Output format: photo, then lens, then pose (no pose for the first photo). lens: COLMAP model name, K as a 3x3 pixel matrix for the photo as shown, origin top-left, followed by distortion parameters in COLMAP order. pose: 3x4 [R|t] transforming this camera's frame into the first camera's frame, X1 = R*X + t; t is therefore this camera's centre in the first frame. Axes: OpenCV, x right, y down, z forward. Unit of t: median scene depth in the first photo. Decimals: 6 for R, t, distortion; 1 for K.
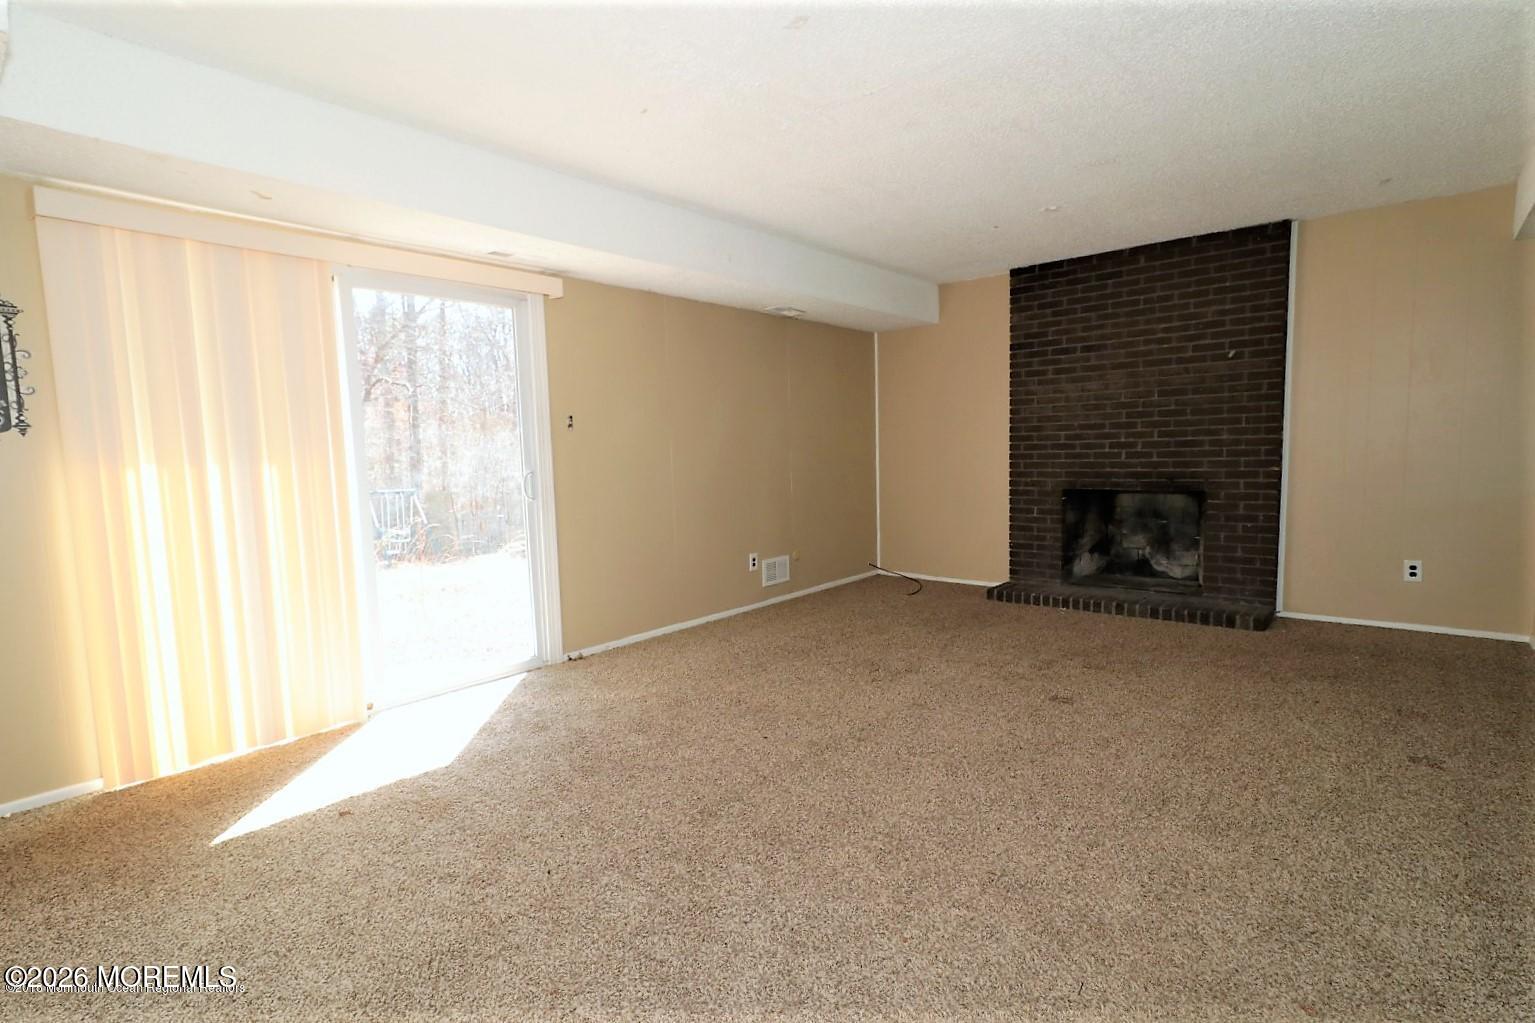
lens RADIAL K [[744.3, 0, 763.7], [0, 744.3, 517.5], [0, 0, 1]] dist [0.002336, -0.000482]
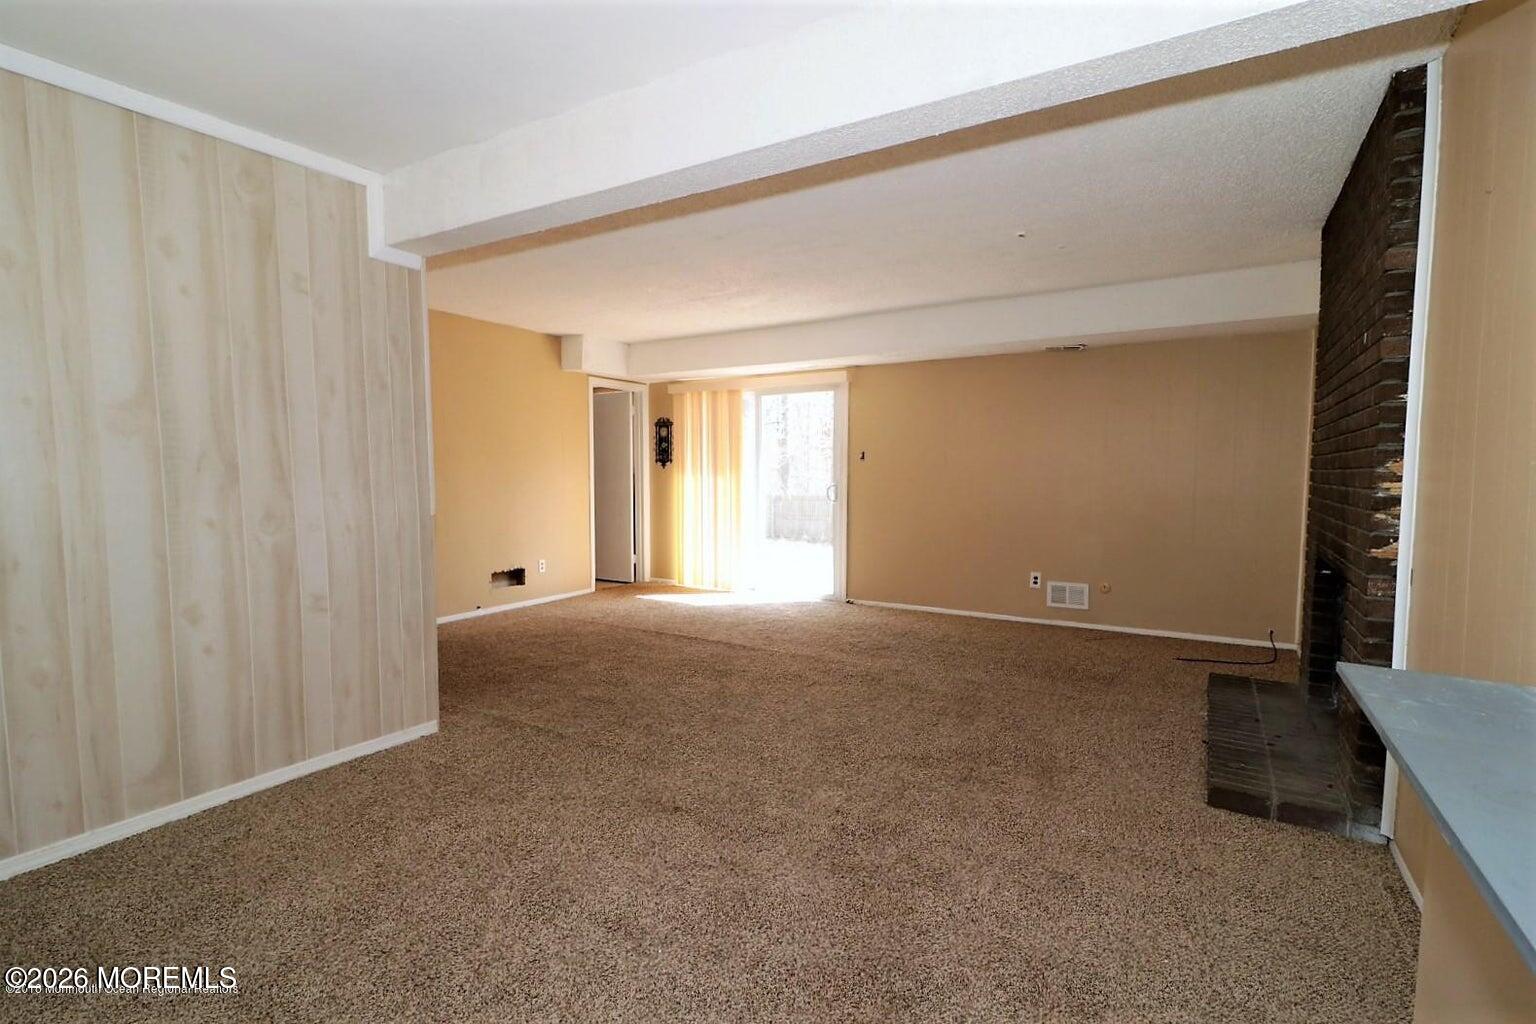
lens RADIAL K [[709.5, 0, 768.6], [0, 709.5, 518.4], [0, 0, 1]] dist [0.001405, -0.000779]
pose [[0.164899, 0.095804, -0.981647, 0.972914], [-0.100765, 0.991700, 0.079858, -0.077423], [0.981150, 0.085747, 0.173184, 0.438648]]
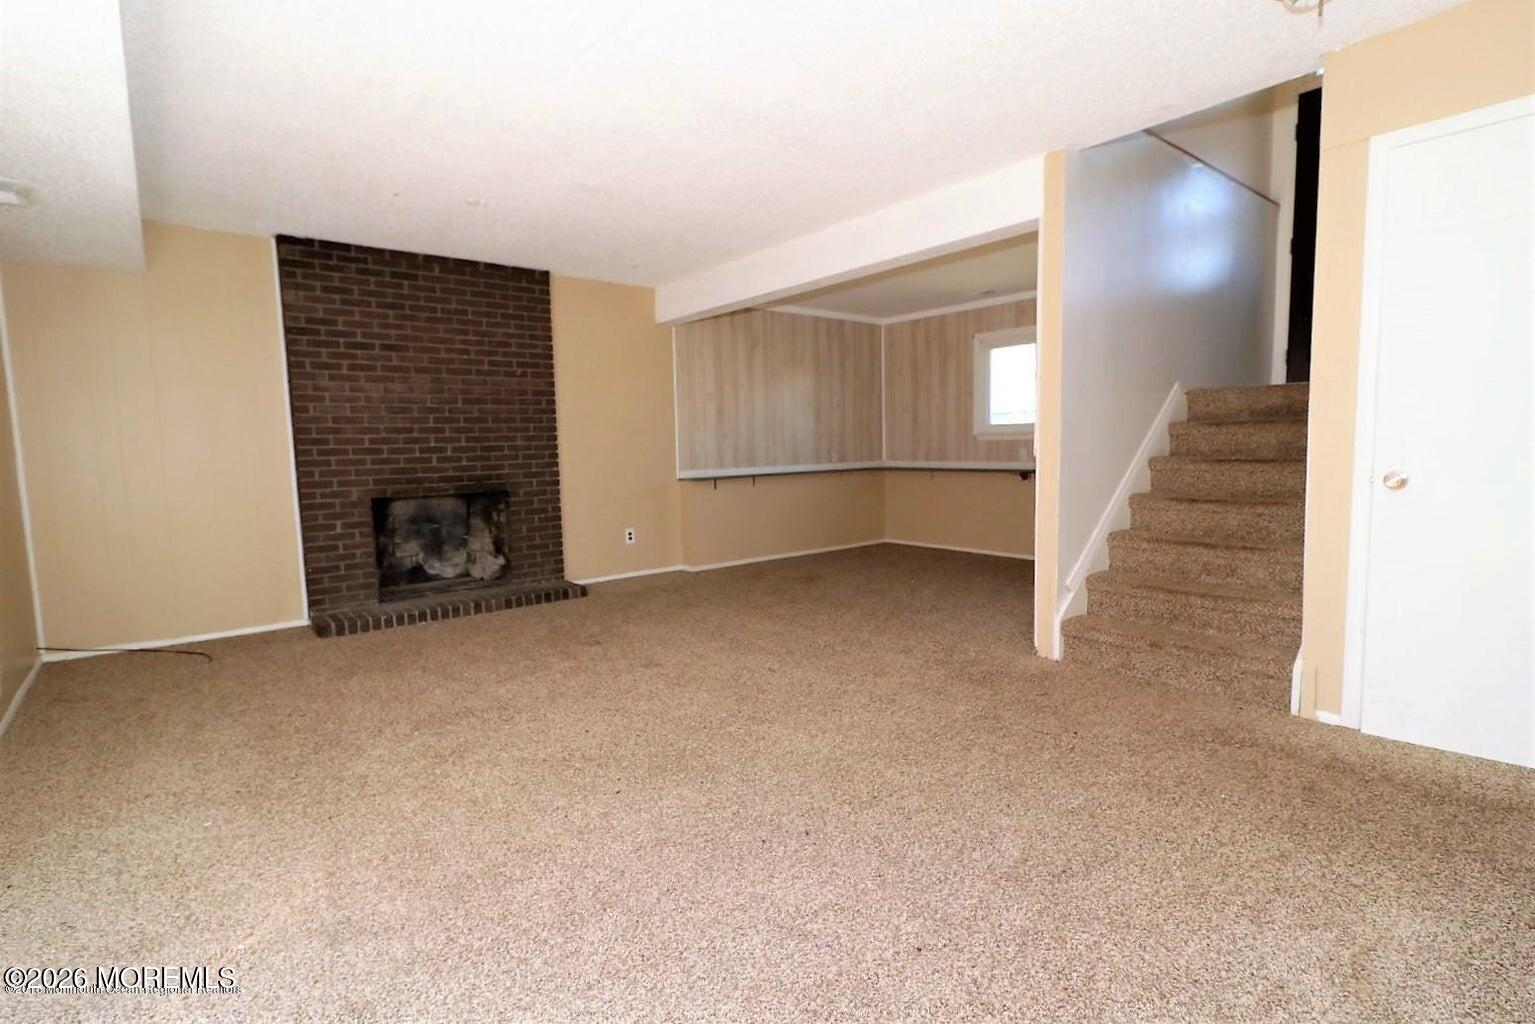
lens RADIAL K [[734.1, 0, 762.3], [0, 734.1, 515.9], [0, 0, 1]] dist [0.001388, -0.000146]
pose [[0.183516, -0.070776, 0.980465, -0.406239], [0.111535, 0.992463, 0.050766, -0.009935], [-0.976669, 0.100040, 0.190027, 0.386230]]
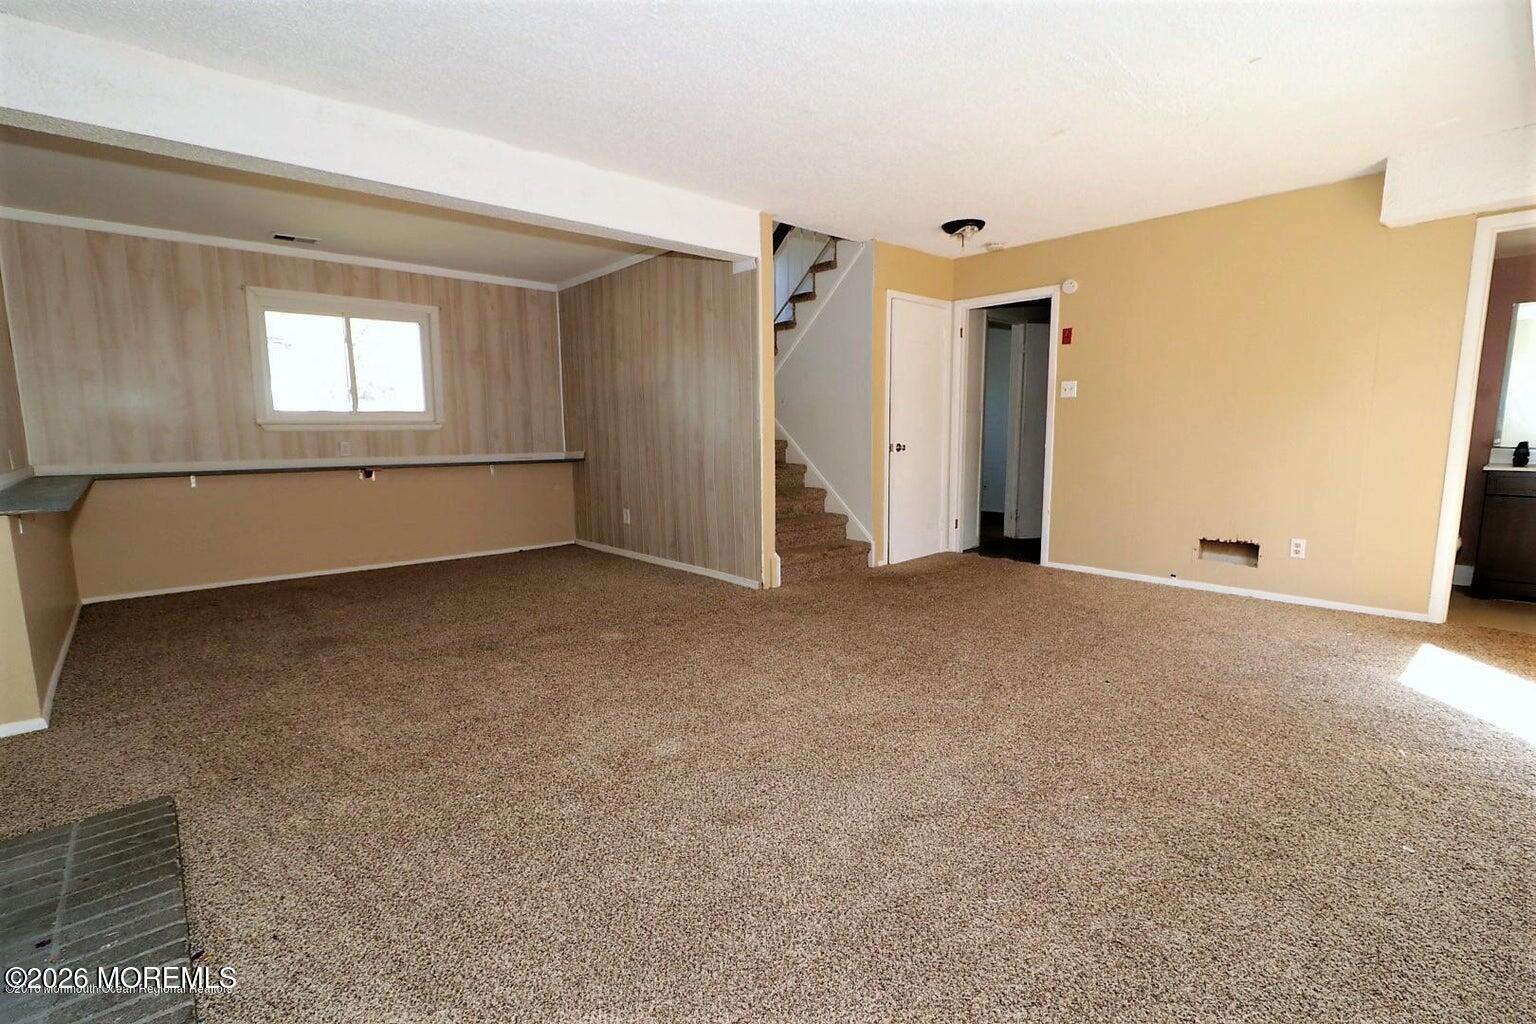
lens RADIAL K [[709.5, 0, 768.6], [0, 709.5, 518.4], [0, 0, 1]] dist [0.001405, -0.000779]
pose [[-0.990793, 0.020394, 0.133842, 0.194816], [0.049222, 0.975202, 0.215773, -0.095655], [-0.126123, 0.220374, -0.967227, 1.129092]]
